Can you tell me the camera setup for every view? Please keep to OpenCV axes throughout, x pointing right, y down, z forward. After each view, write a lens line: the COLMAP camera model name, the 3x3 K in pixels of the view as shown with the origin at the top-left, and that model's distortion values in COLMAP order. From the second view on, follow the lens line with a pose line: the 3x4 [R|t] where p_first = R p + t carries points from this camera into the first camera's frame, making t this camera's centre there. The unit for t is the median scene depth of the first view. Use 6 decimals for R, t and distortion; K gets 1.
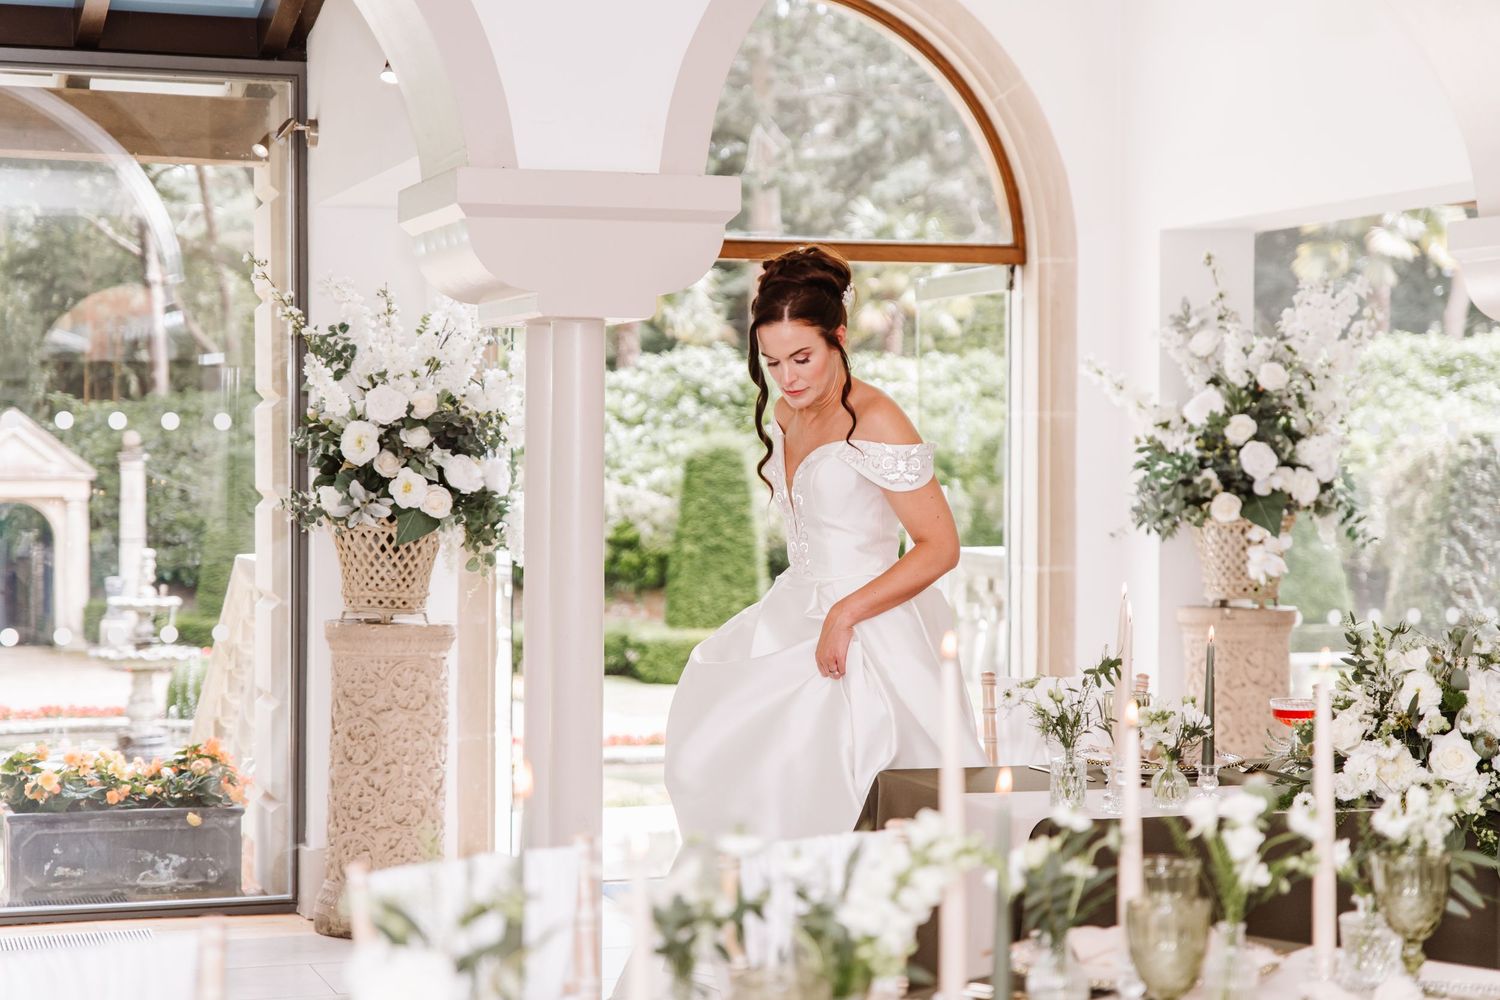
lens RADIAL K [[2896.2, 0, 755.4], [0, 2896.2, 489.1], [0, 0, 1]] dist [0.034016, 0.000000]
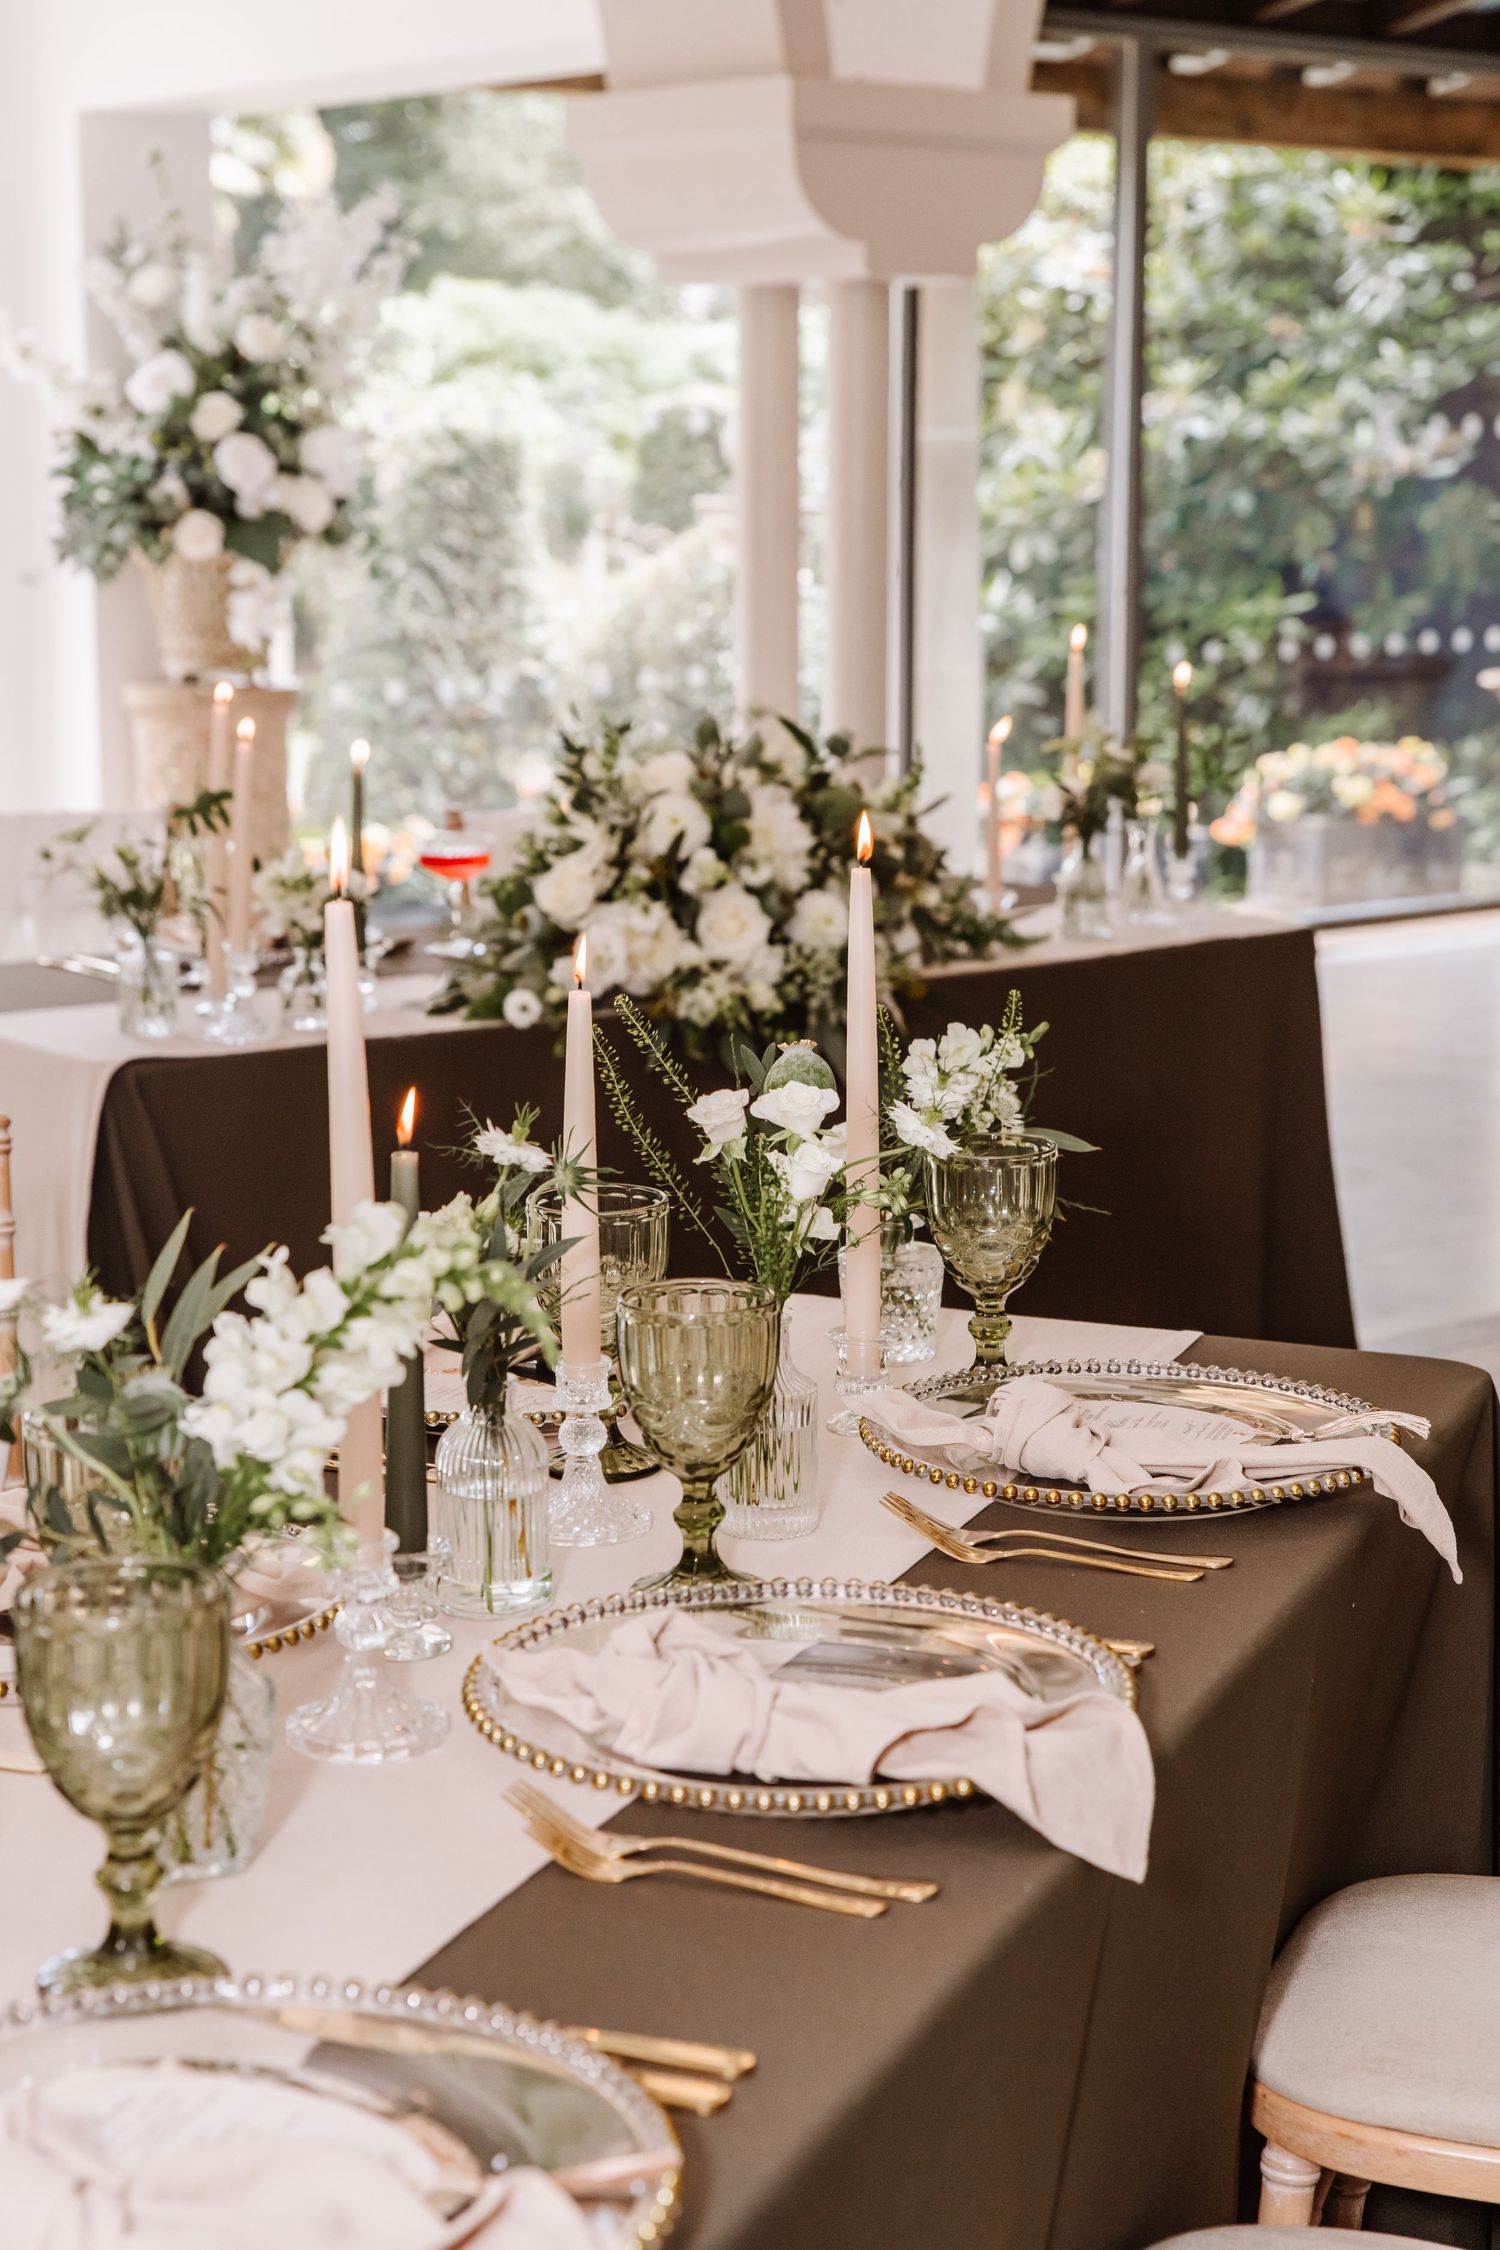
lens RADIAL K [[3765.1, 0, 749.6], [0, 3765.1, 1114.2], [0, 0, 1]] dist [0.015227, 0.000000]
pose [[0.936695, -0.063514, 0.344338, -0.028244], [0.007895, 0.986992, 0.160576, -0.000481], [-0.350057, -0.147692, 0.925012, 0.122098]]
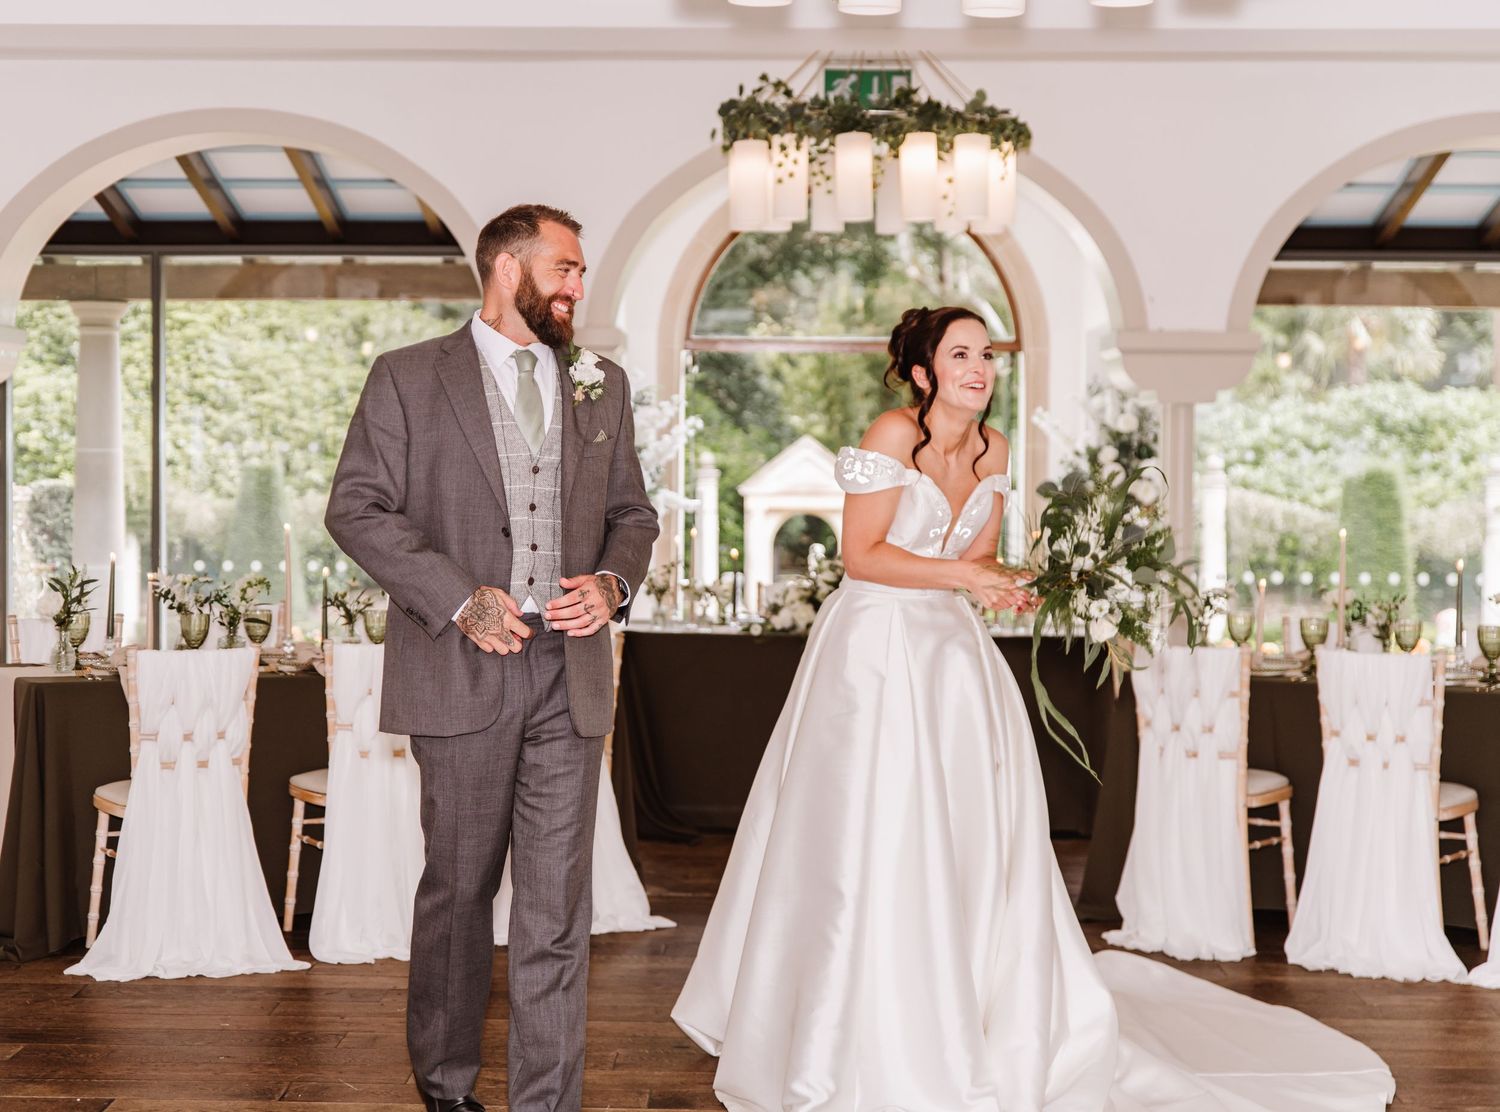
lens RADIAL K [[2781.6, 0, 667.2], [0, 2781.6, 557.4], [0, 0, 1]] dist [0.024991, 0.000000]
pose [[0.933893, 0.016462, -0.357173, 0.490867], [-0.010510, 0.999772, 0.018599, 0.009859], [0.357397, -0.013616, 0.933853, -0.539504]]
